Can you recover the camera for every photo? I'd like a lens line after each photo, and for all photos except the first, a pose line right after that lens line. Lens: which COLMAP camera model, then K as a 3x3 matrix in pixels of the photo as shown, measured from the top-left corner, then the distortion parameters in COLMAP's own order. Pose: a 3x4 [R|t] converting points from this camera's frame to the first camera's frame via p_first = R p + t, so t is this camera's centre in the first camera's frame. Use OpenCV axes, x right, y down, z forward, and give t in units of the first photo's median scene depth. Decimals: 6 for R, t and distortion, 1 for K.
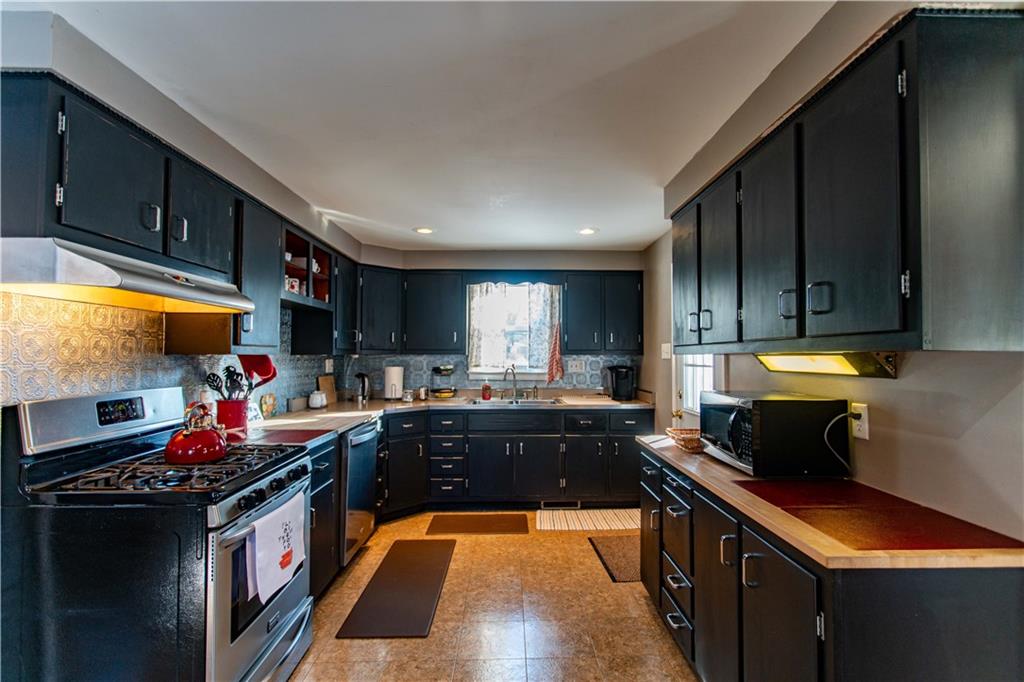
lens RADIAL K [[484.9, 0, 515.8], [0, 484.9, 339.6], [0, 0, 1]] dist [-0.016980, 0.008064]
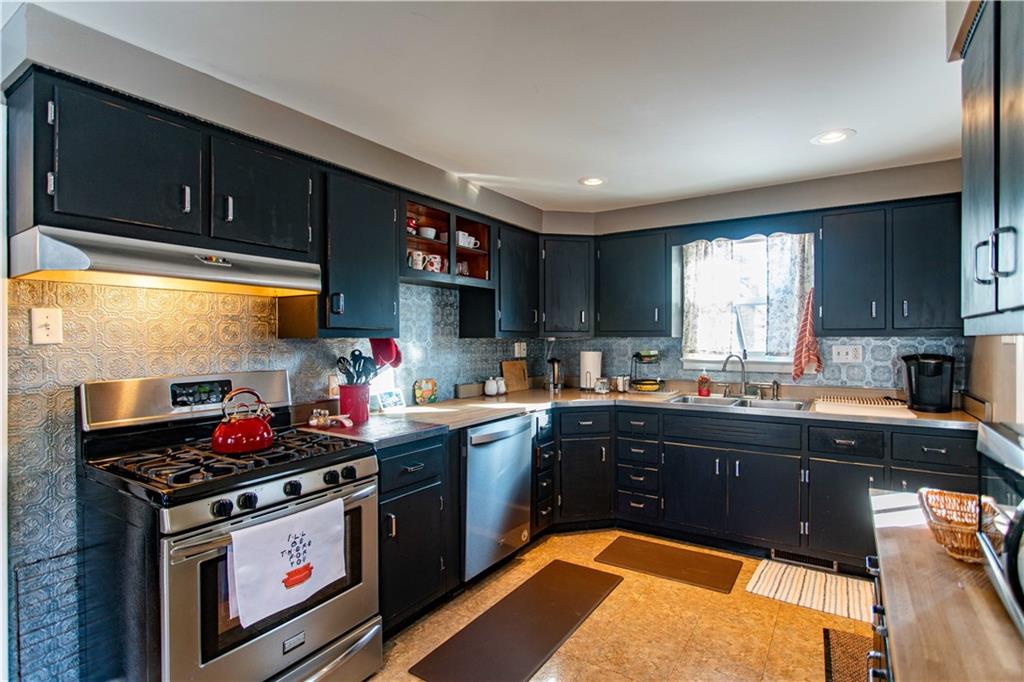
lens RADIAL K [[500.0, 0, 517.3], [0, 500.0, 337.3], [0, 0, 1]] dist [-0.026749, 0.011524]
pose [[0.829884, -0.003115, -0.557928, 0.150729], [0.020911, 0.999455, 0.025524, 0.006771], [0.557544, -0.032849, 0.829497, 0.221264]]
